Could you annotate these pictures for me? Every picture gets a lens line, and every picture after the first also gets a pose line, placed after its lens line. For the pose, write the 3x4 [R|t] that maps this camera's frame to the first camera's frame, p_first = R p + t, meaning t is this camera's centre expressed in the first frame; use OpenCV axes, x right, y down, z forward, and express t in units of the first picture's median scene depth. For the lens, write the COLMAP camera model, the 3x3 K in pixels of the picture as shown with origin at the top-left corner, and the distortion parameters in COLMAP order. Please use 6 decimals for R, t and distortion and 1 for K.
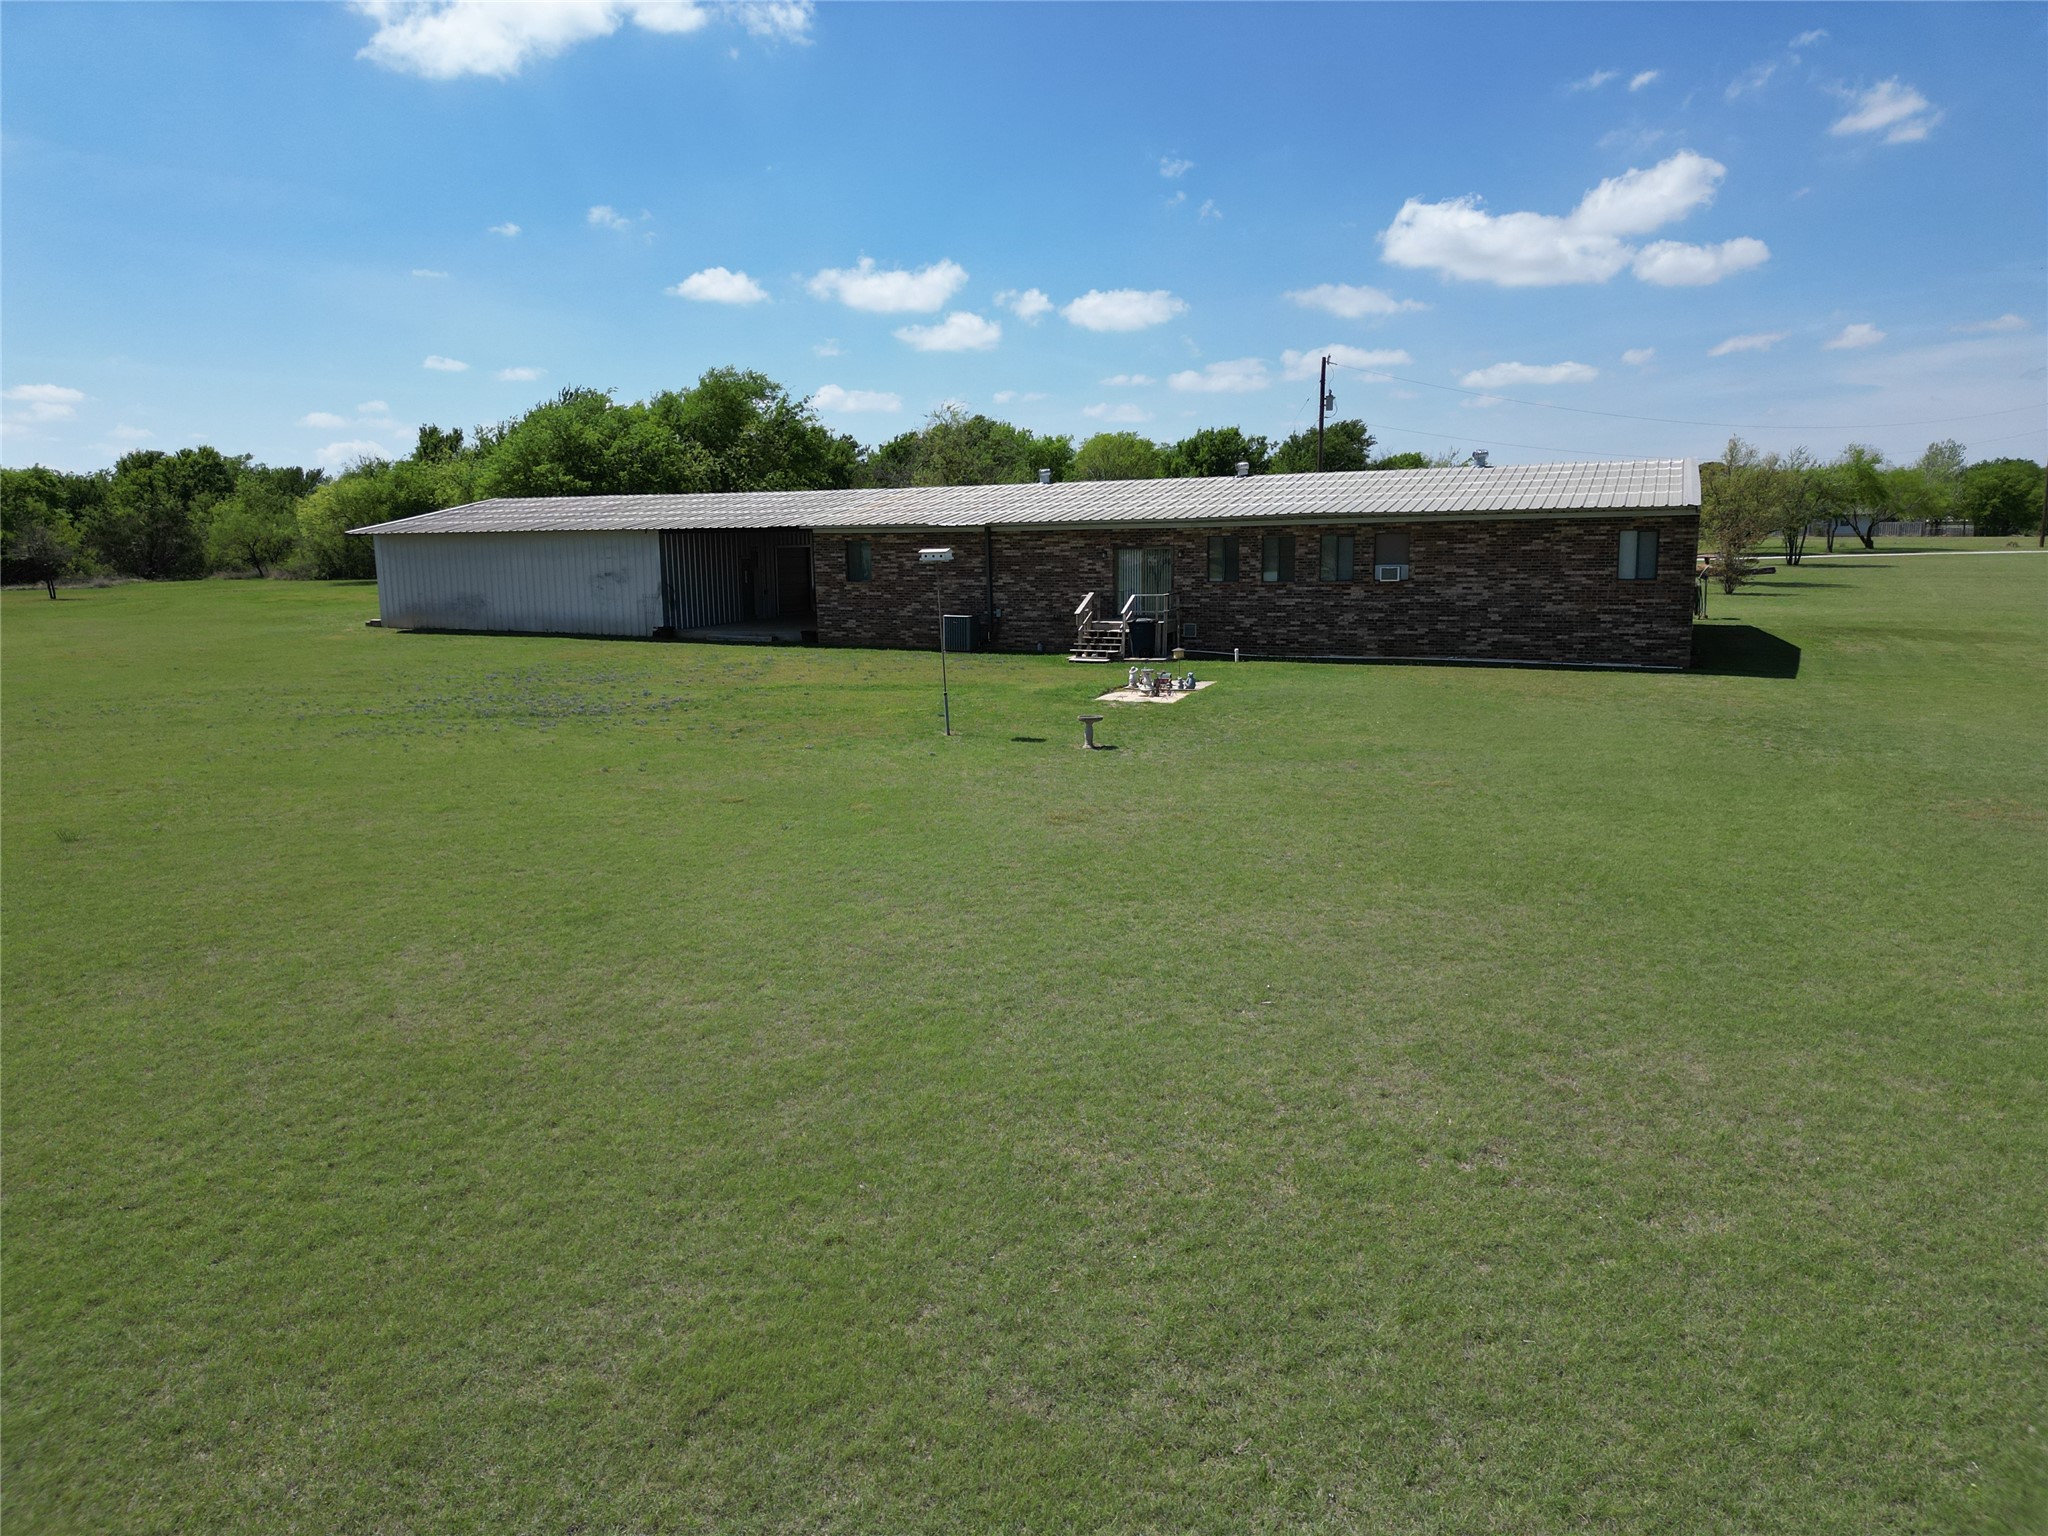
lens RADIAL K [[1441.9, 0, 1016.3], [0, 1441.9, 766.4], [0, 0, 1]] dist [0.070464, -0.068223]
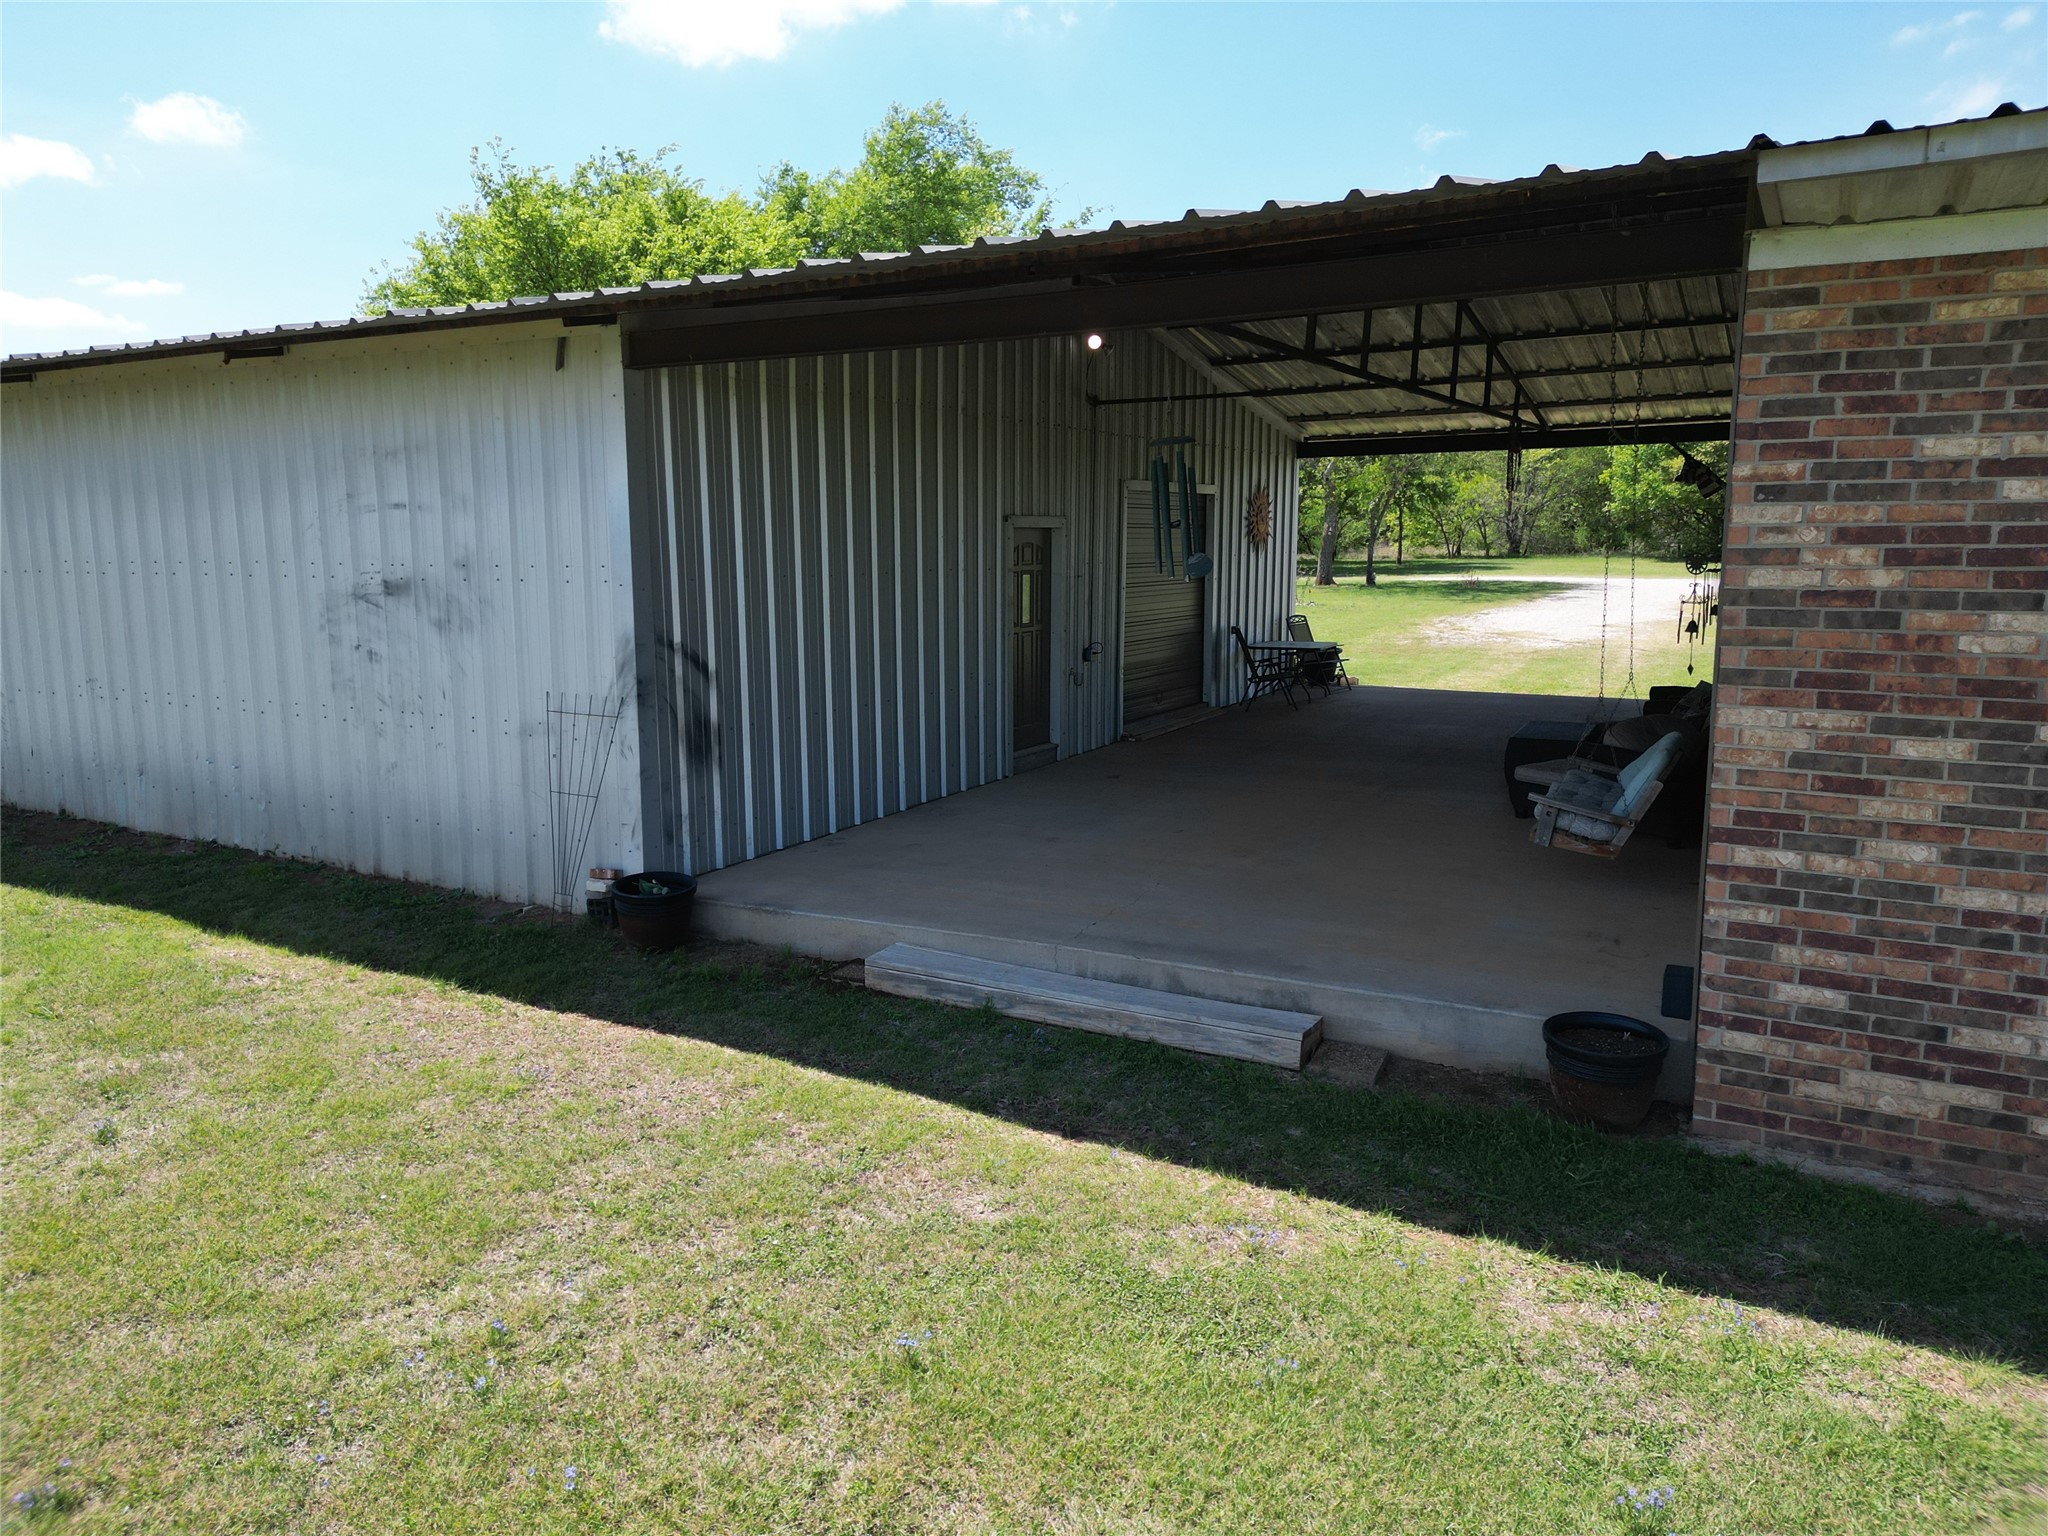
lens RADIAL K [[1441.9, 0, 1016.3], [0, 1441.9, 766.4], [0, 0, 1]] dist [0.070464, -0.068223]
pose [[0.993892, 0.025611, -0.107345, -0.120746], [-0.025643, 0.999671, 0.001081, -0.076500], [0.107338, 0.001678, 0.994221, 0.562878]]
